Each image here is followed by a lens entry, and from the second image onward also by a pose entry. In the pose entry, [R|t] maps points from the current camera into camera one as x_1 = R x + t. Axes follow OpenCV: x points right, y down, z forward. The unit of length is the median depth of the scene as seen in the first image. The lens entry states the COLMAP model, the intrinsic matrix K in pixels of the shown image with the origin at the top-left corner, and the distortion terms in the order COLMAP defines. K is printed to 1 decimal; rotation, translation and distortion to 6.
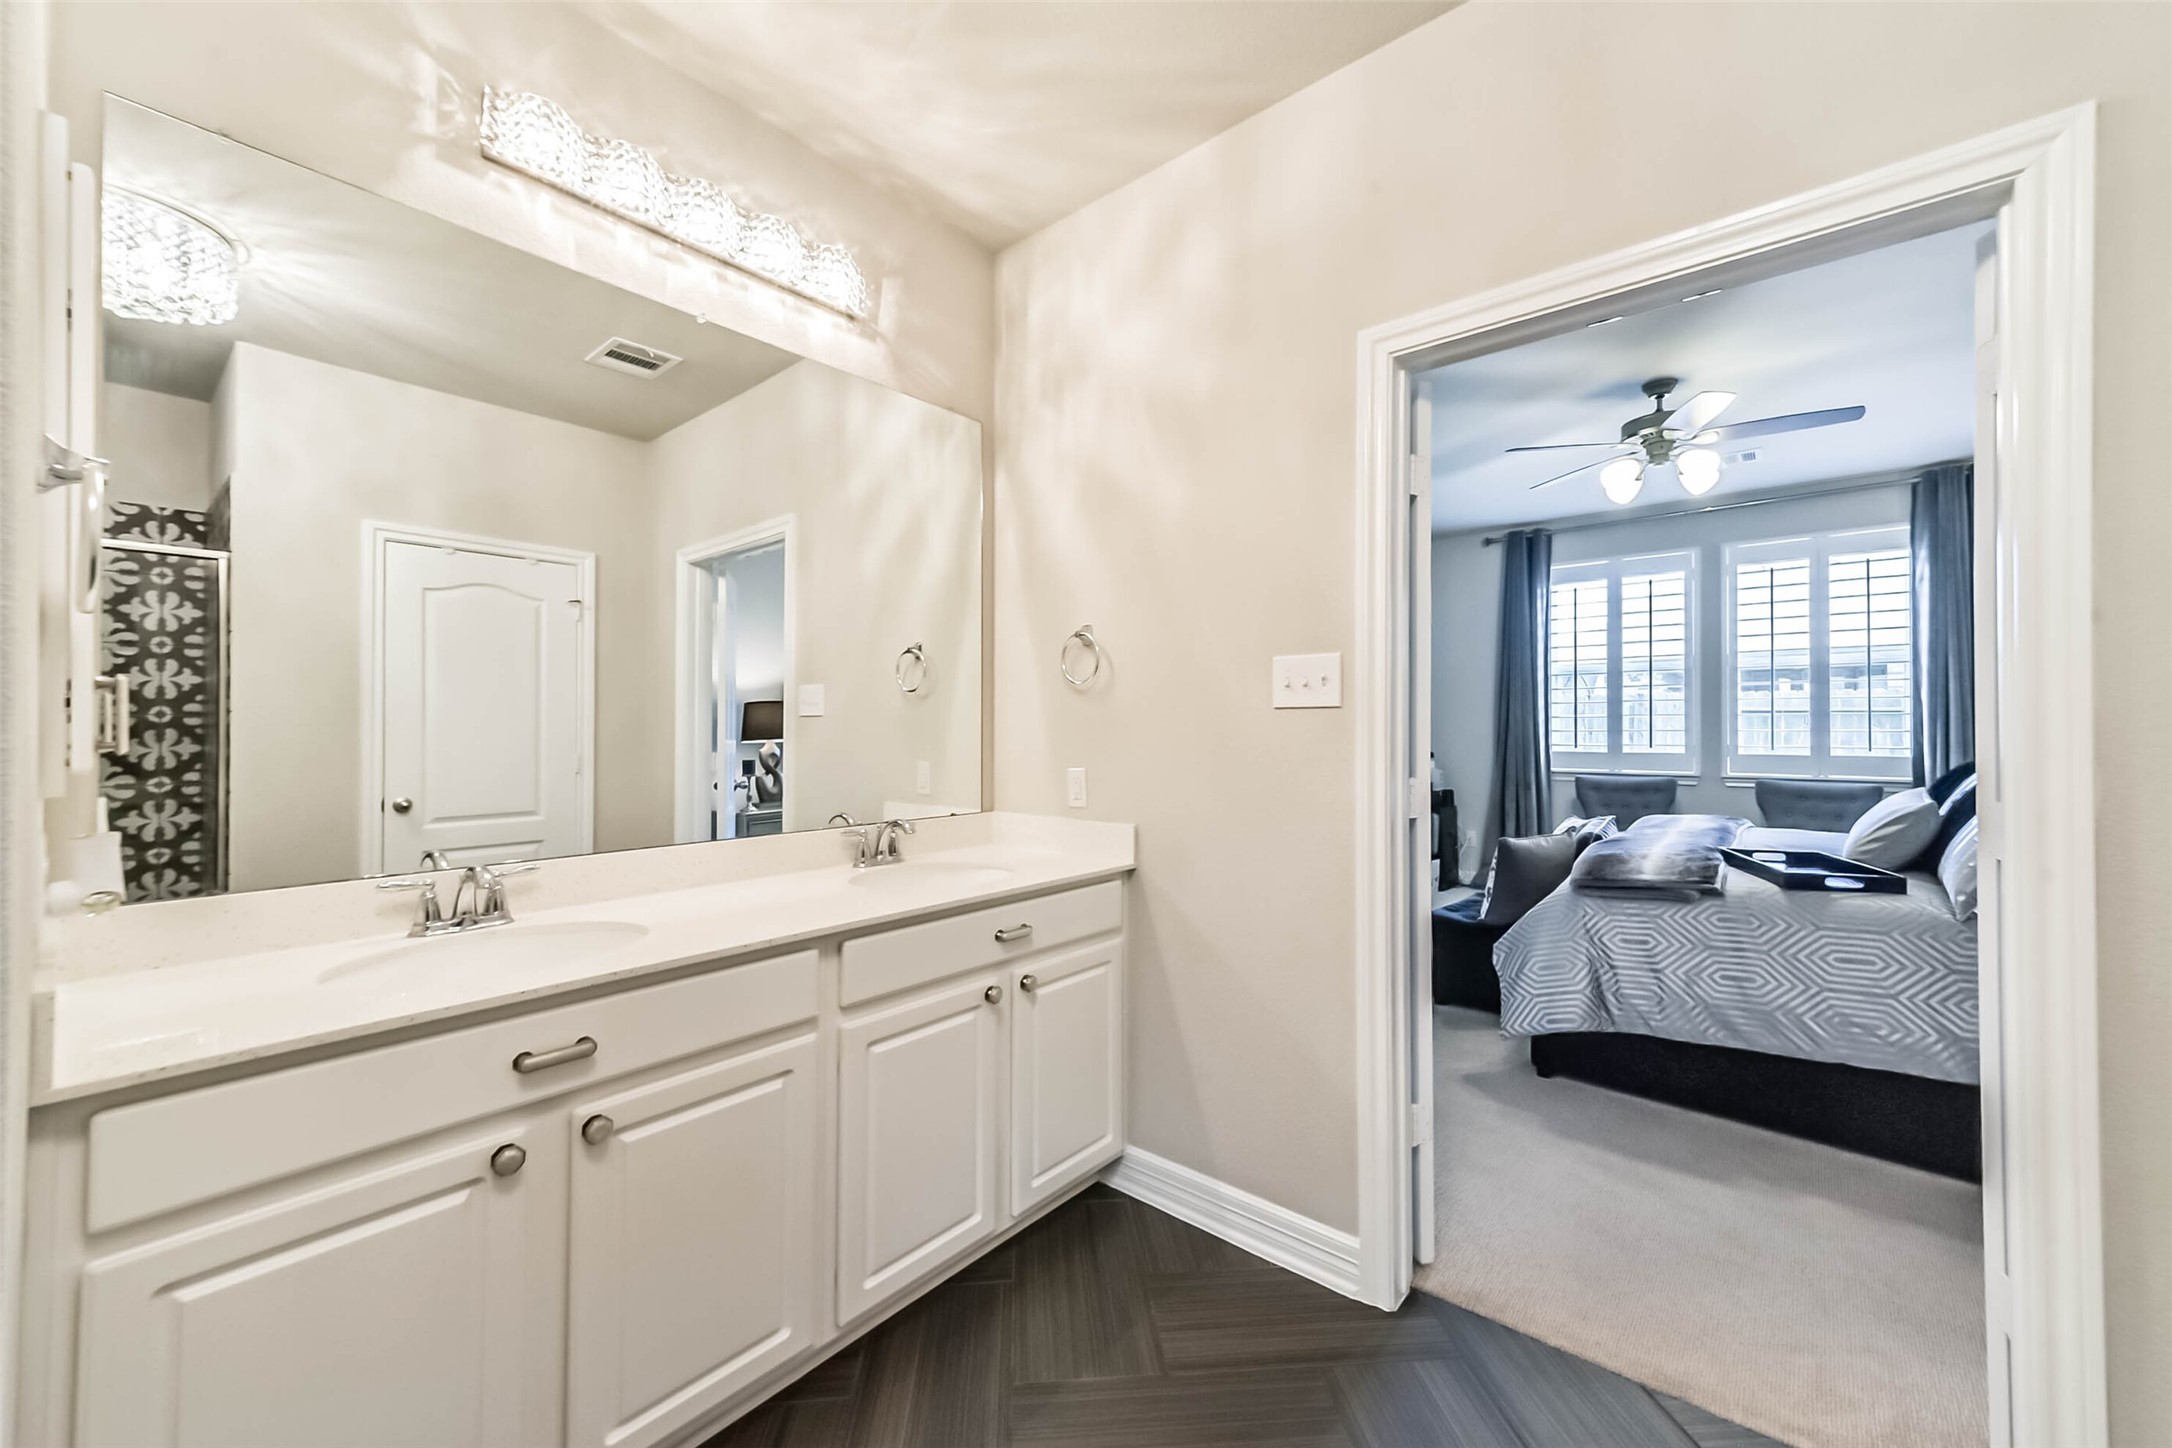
lens RADIAL K [[811.8, 0, 1096.4], [0, 811.8, 716.0], [0, 0, 1]] dist [0.015309, -0.000462]
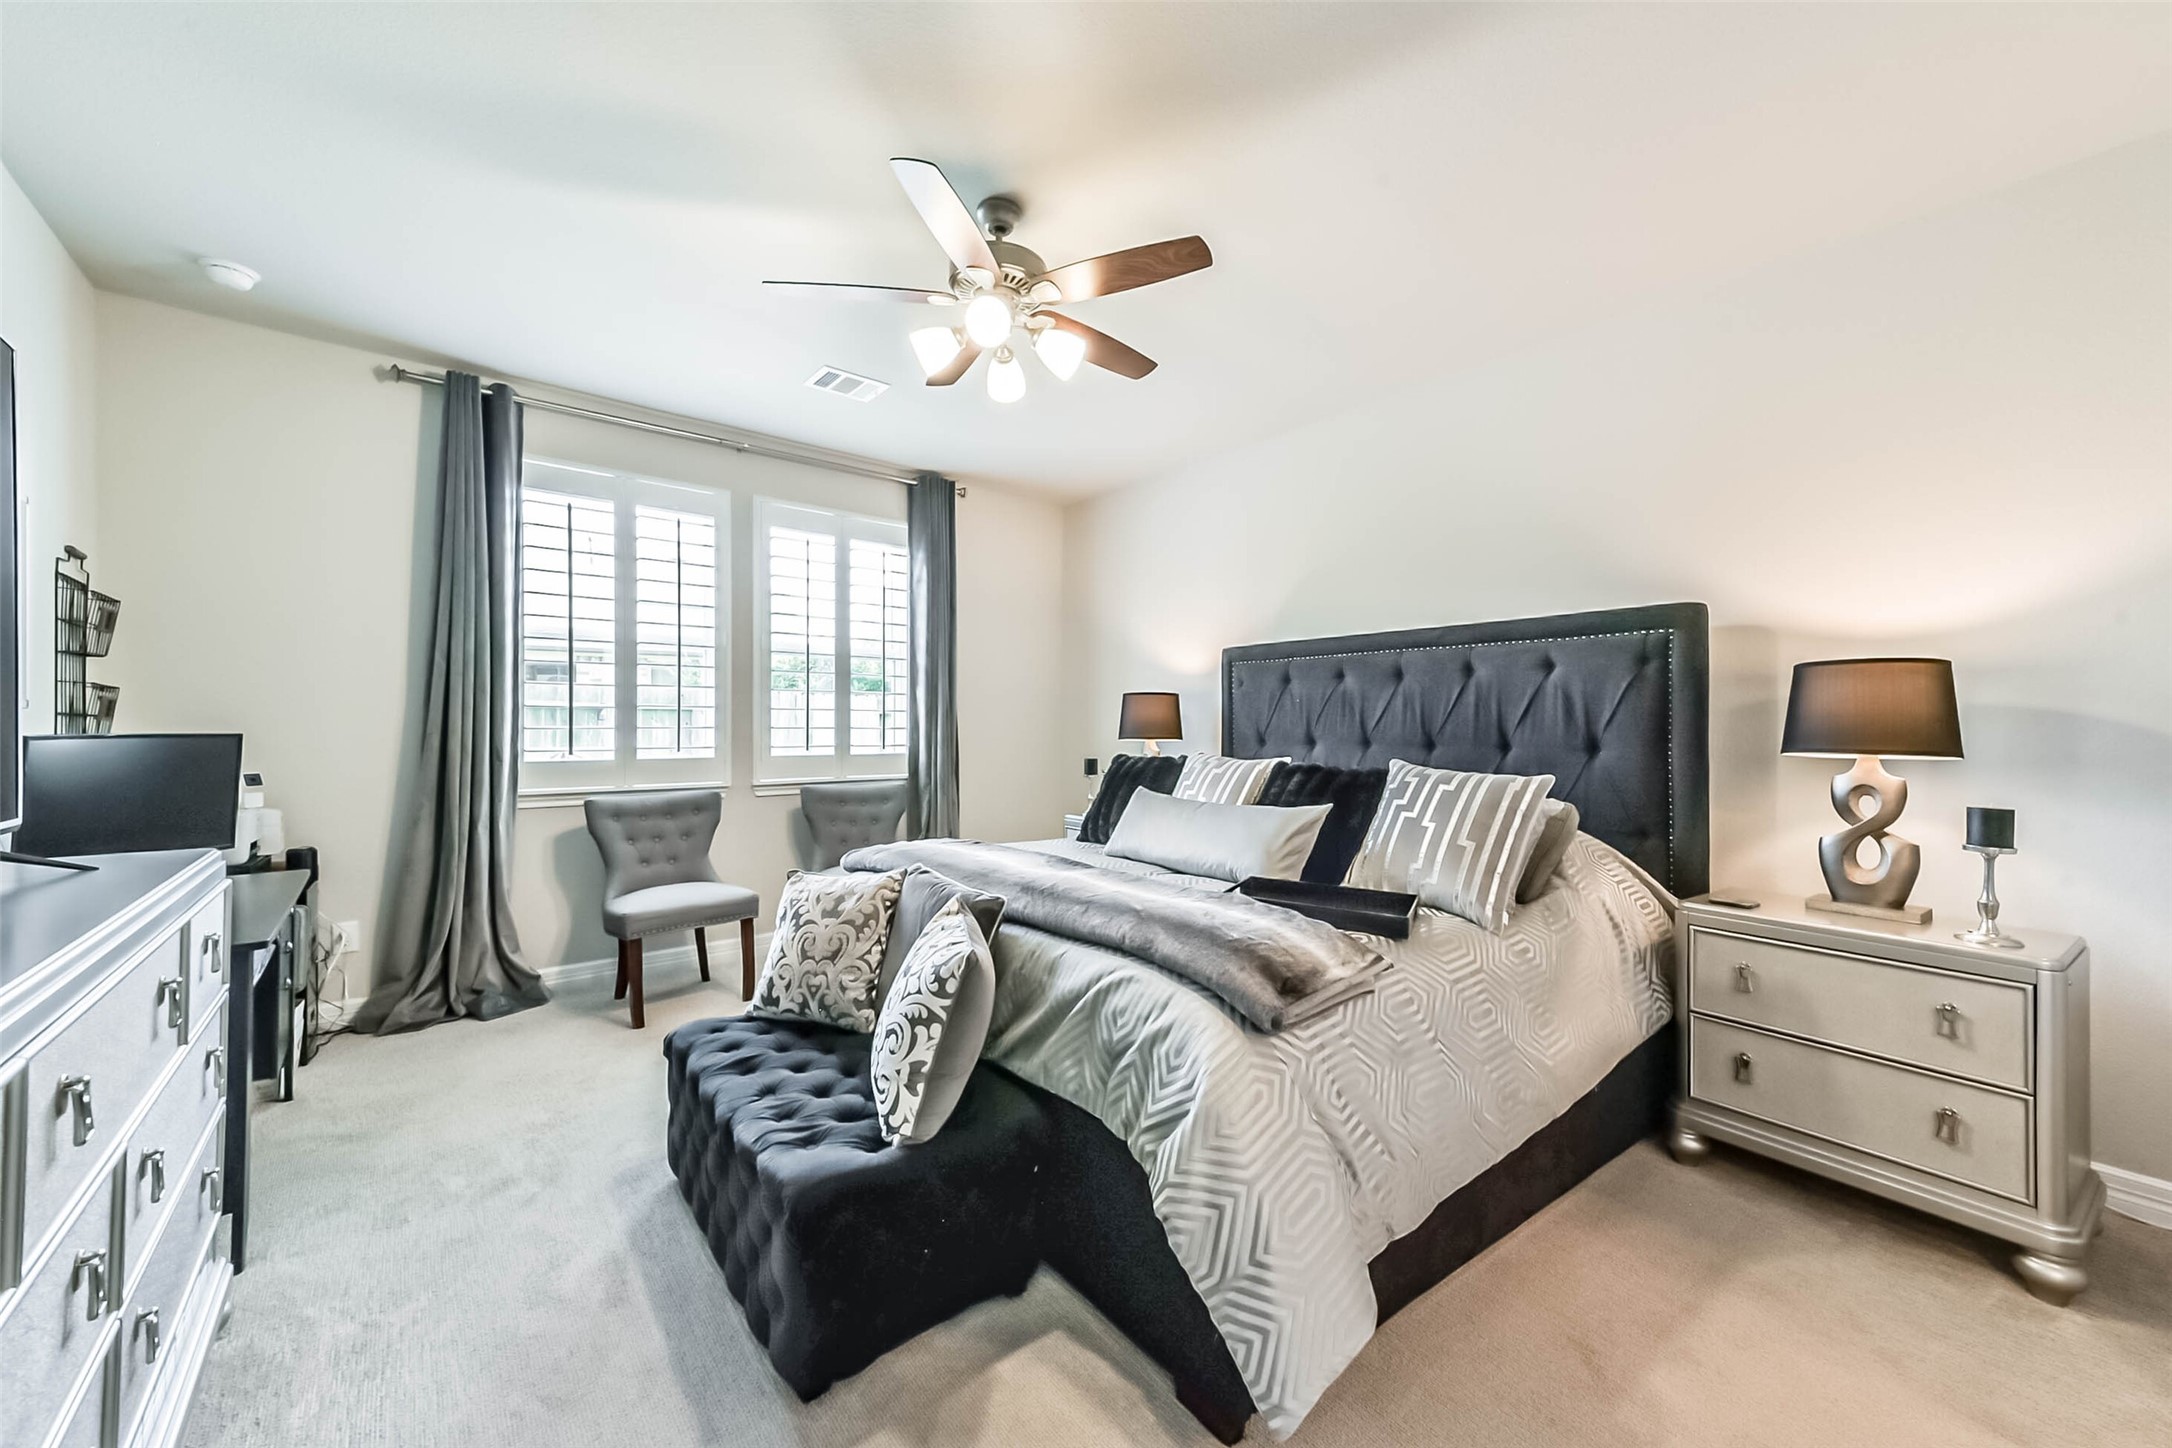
lens RADIAL K [[818.3, 0, 1085.6], [0, 818.3, 731.6], [0, 0, 1]] dist [0.015022, -0.000109]
pose [[0.175604, -0.006359, 0.984440, 0.055627], [-0.018732, 0.999777, 0.009800, 0.015302], [-0.984283, -0.020161, 0.175446, 1.068101]]
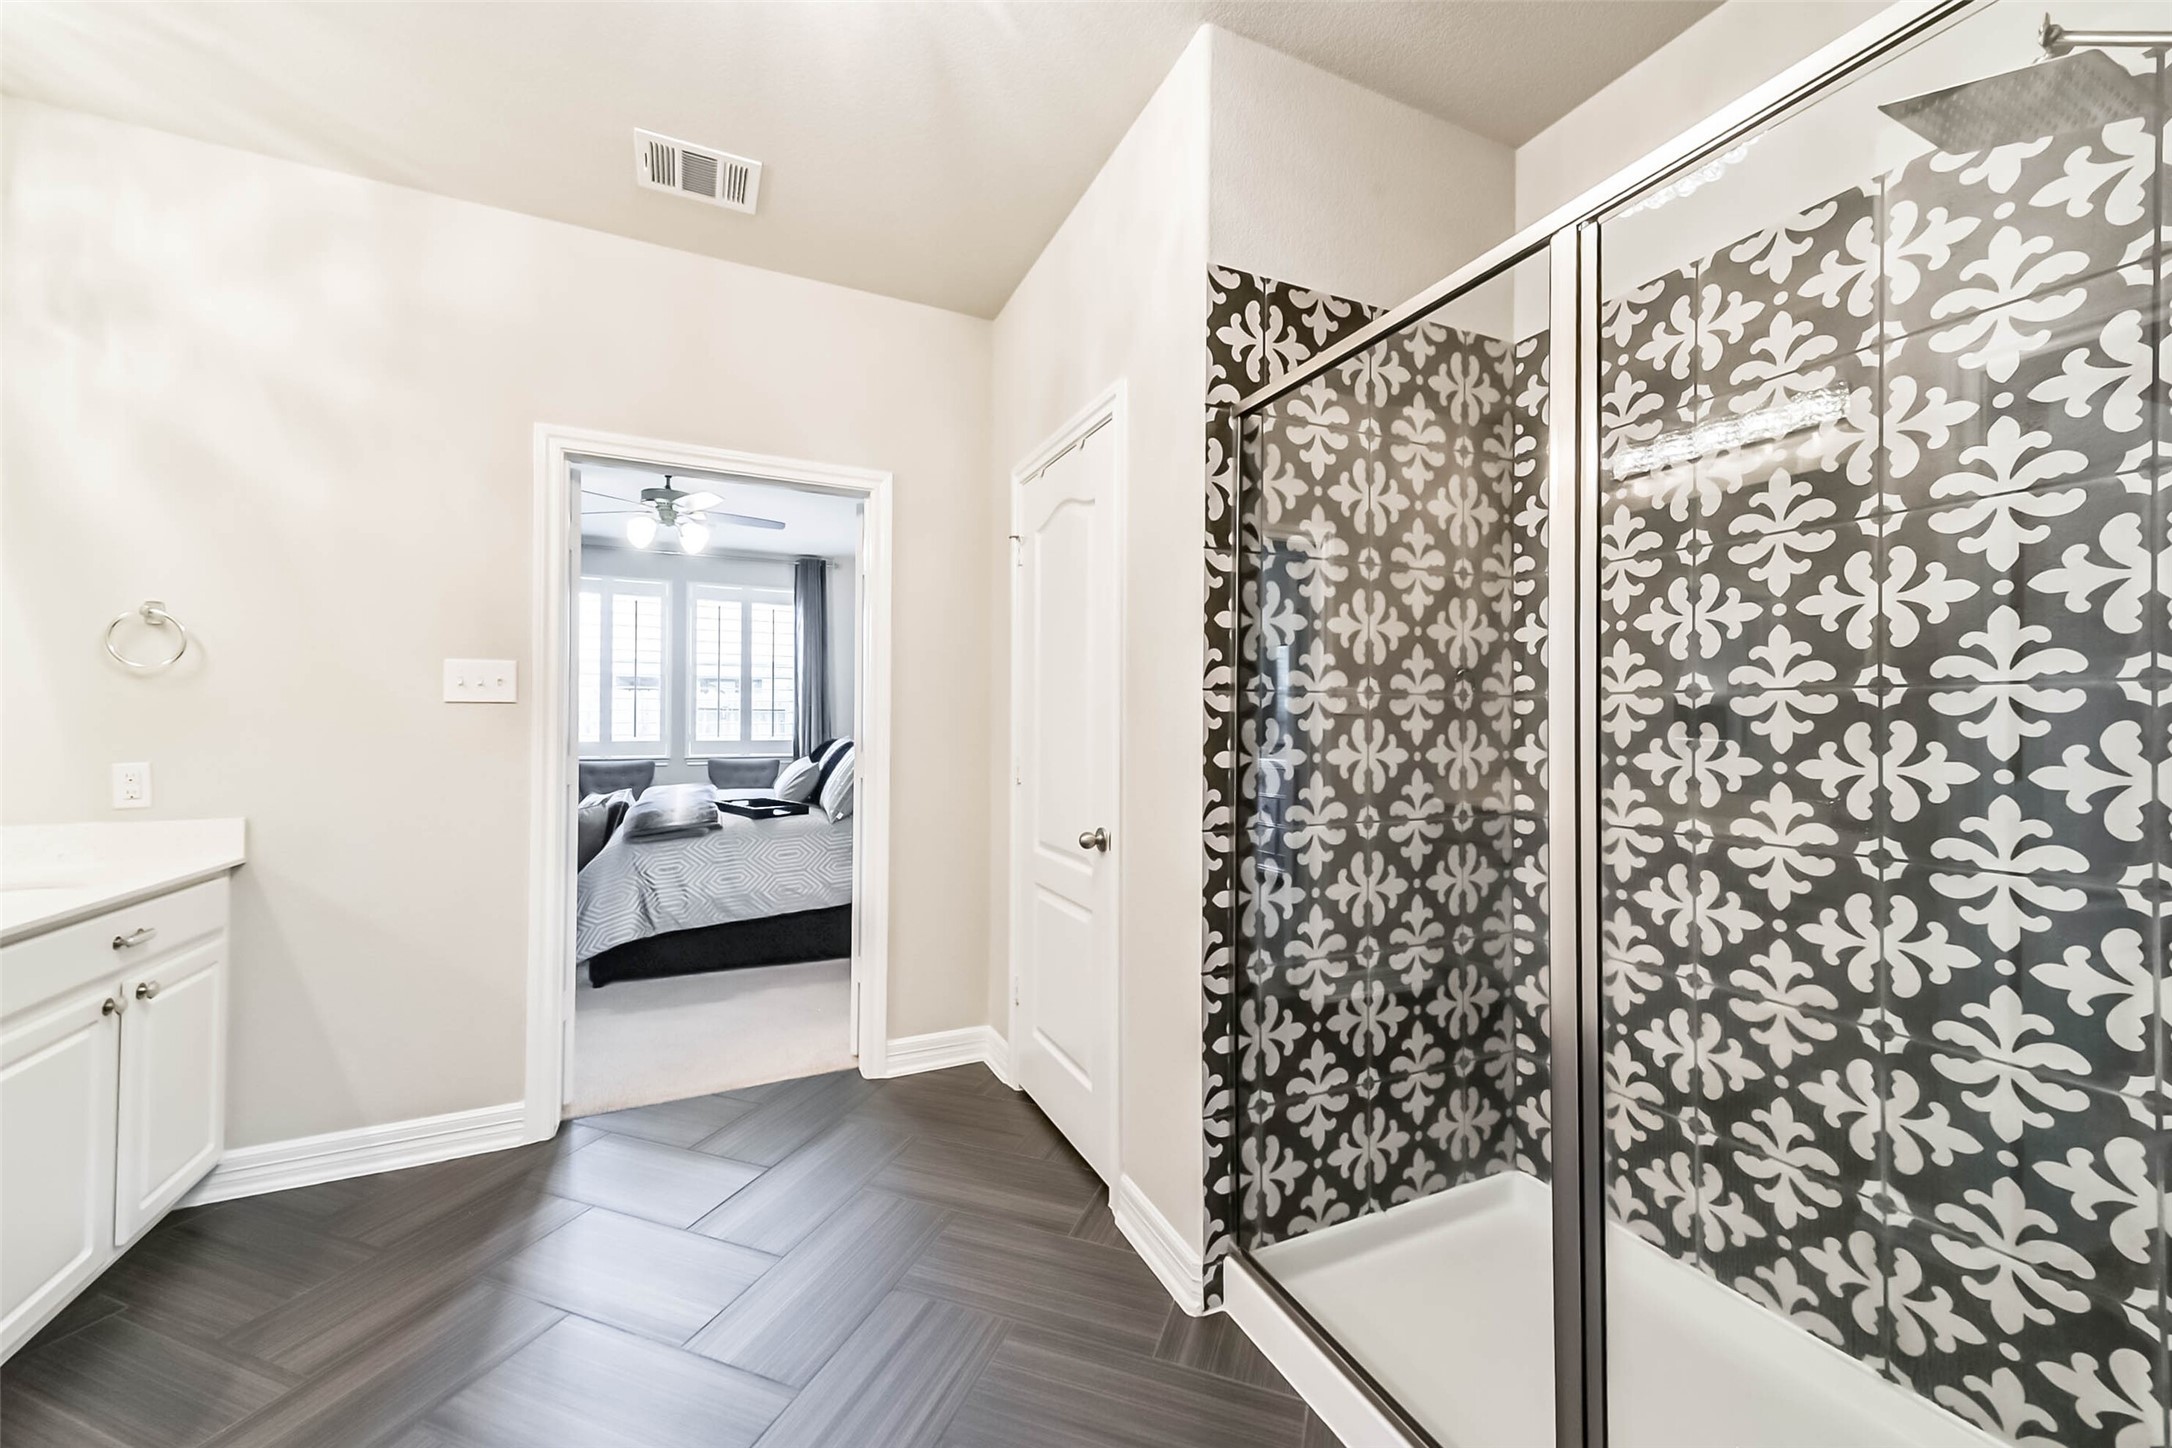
lens RADIAL K [[811.8, 0, 1096.4], [0, 811.8, 716.0], [0, 0, 1]] dist [0.015309, -0.000462]
pose [[0.398634, 0.008989, 0.917066, -0.333519], [-0.015342, 0.999877, -0.003131, -0.000057], [-0.916982, -0.012822, 0.398723, -0.238344]]
